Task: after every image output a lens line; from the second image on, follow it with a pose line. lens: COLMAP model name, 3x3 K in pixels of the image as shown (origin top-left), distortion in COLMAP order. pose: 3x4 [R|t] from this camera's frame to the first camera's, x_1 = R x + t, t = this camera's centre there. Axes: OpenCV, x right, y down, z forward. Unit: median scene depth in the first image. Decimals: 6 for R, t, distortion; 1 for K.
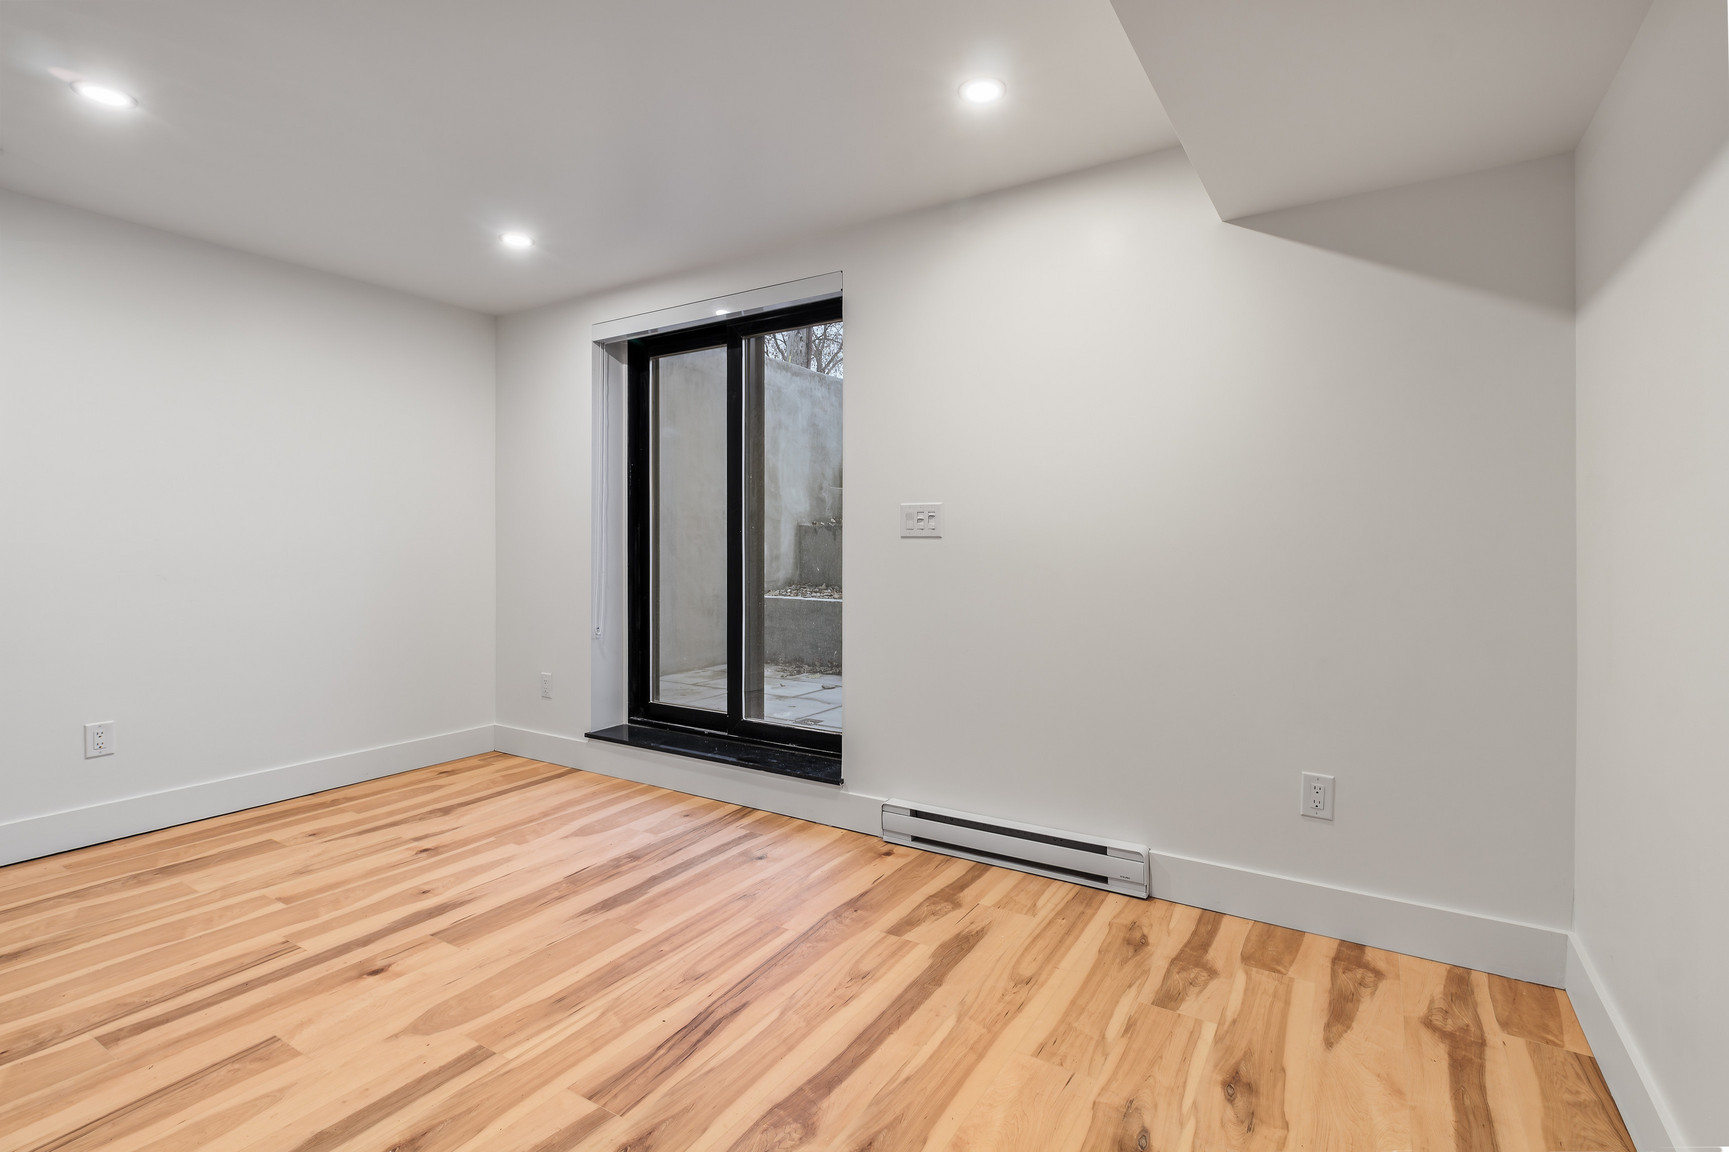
lens RADIAL K [[800.5, 0, 897.7], [0, 800.5, 545.0], [0, 0, 1]] dist [0.000136, 0.000076]
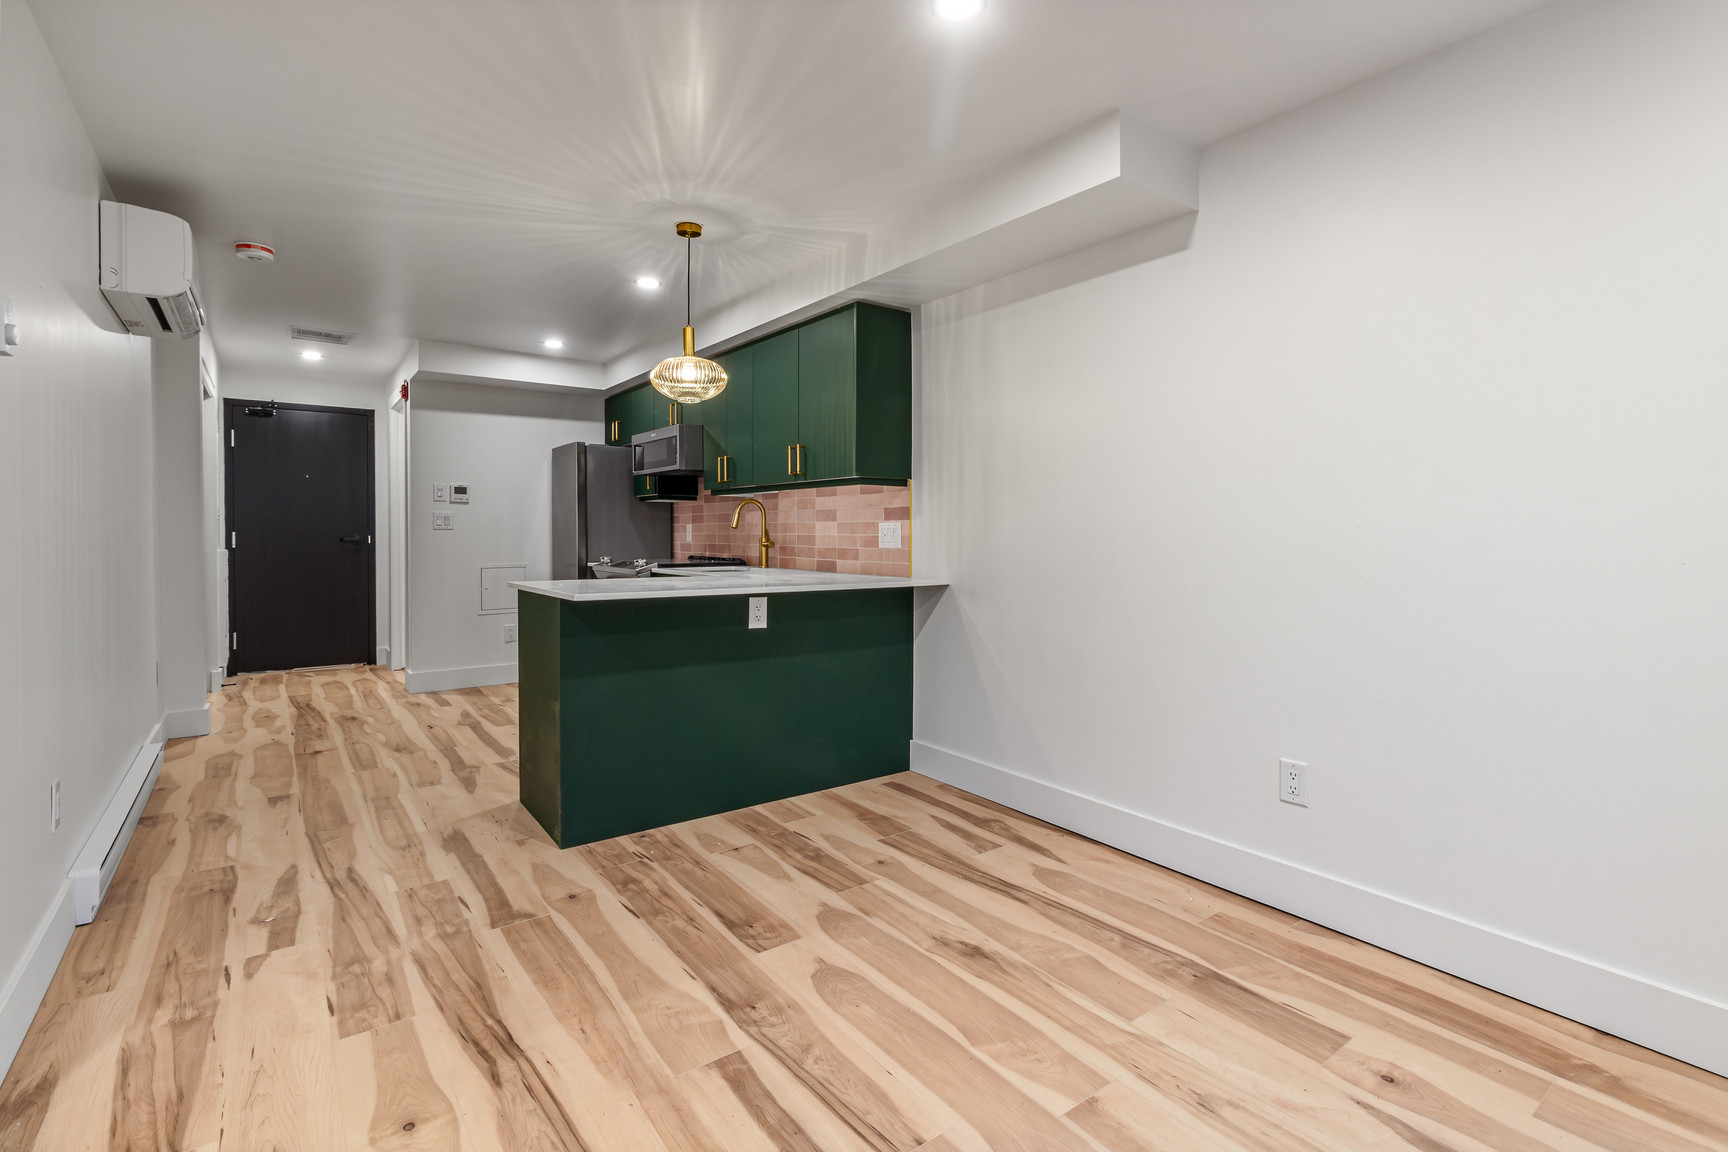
lens RADIAL K [[805.2, 0, 868.6], [0, 805.2, 545.2], [0, 0, 1]] dist [-0.000633, 0.000733]
pose [[-0.380531, 0.013209, -0.924674, -0.137235], [-0.003973, 0.999865, 0.015918, -0.000507], [0.924760, 0.009731, -0.380427, 1.113397]]
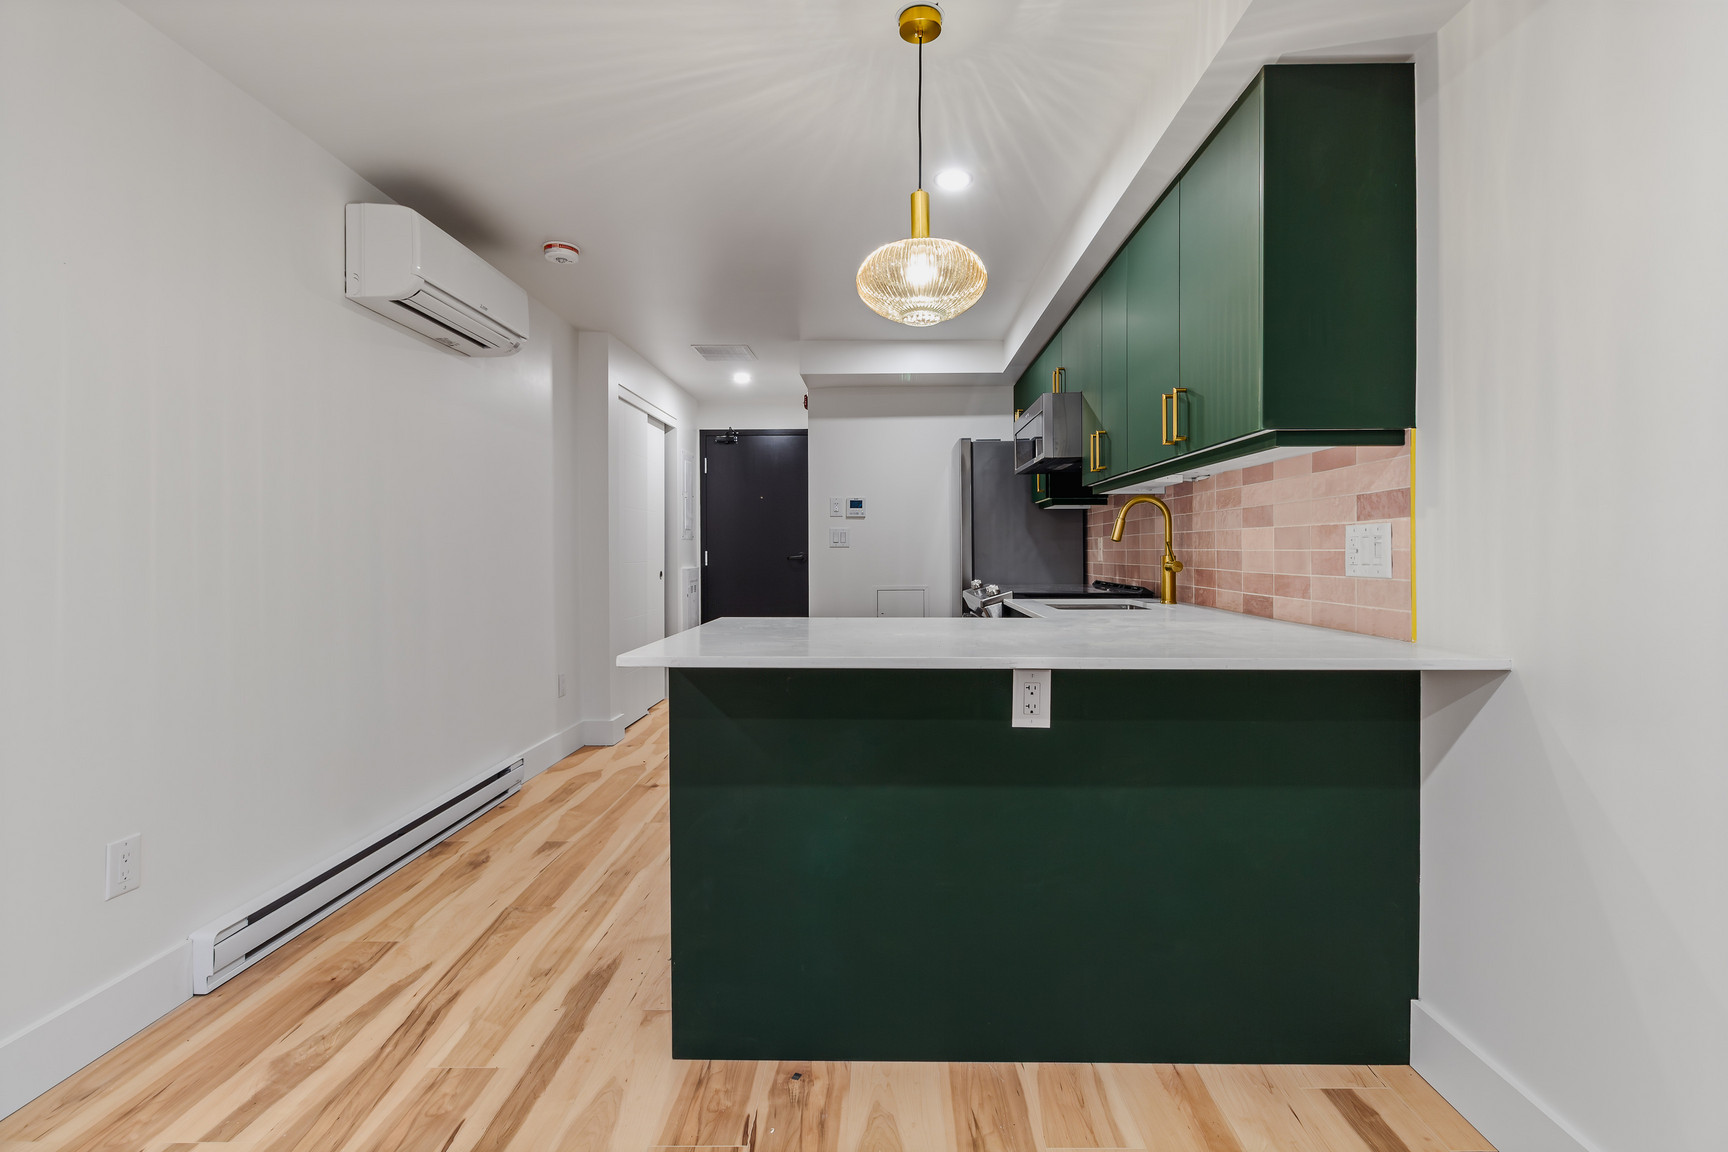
lens RADIAL K [[799.3, 0, 873.2], [0, 799.3, 557.9], [0, 0, 1]] dist [0.001151, 0.000309]
pose [[-0.864778, 0.005529, -0.502125, -0.833477], [0.000876, 0.999954, 0.009502, 0.004398], [0.502154, 0.007777, -0.864743, 0.969714]]
